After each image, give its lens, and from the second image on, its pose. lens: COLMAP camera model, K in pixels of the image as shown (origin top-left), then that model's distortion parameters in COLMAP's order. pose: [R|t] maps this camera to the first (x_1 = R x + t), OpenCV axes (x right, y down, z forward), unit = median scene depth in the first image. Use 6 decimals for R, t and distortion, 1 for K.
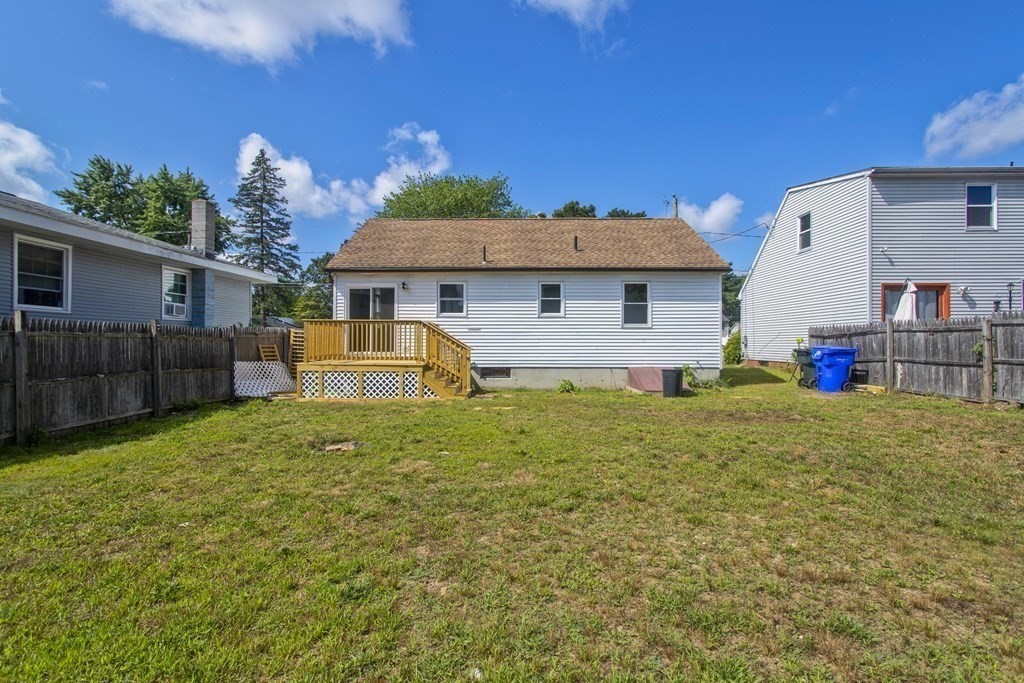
lens RADIAL K [[492.2, 0, 512.7], [0, 492.2, 337.0], [0, 0, 1]] dist [0.002874, 0.003445]
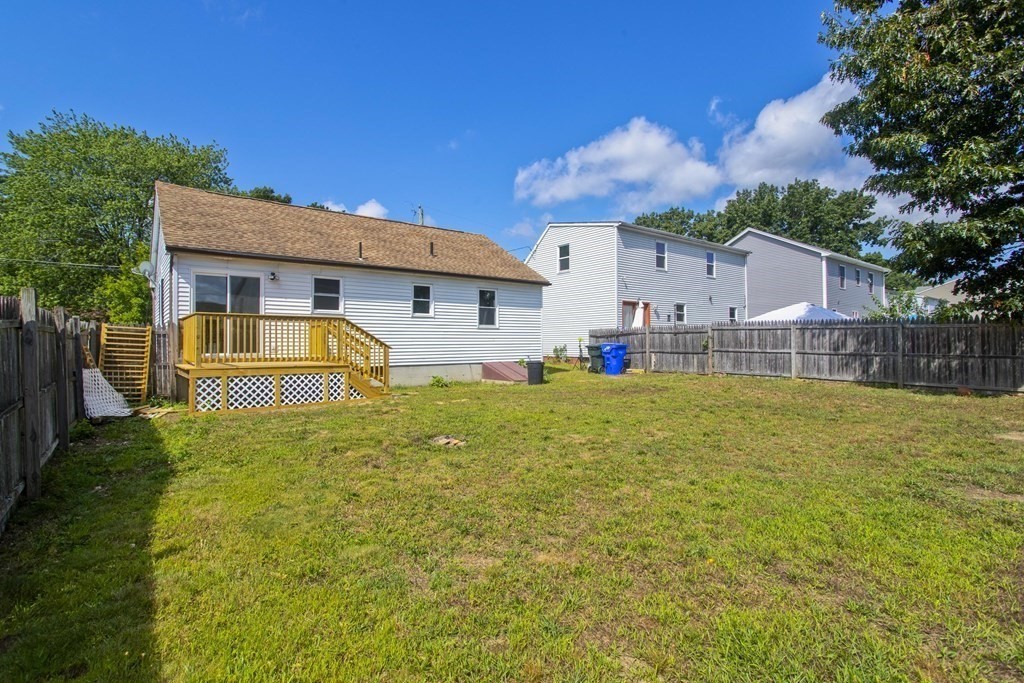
lens RADIAL K [[492.2, 0, 513.8], [0, 492.2, 335.9], [0, 0, 1]] dist [0.002874, 0.003445]
pose [[0.780343, 0.003794, 0.625340, -0.479104], [-0.000983, 0.999988, -0.004840, 0.005090], [-0.625351, 0.003163, 0.780337, 0.061221]]
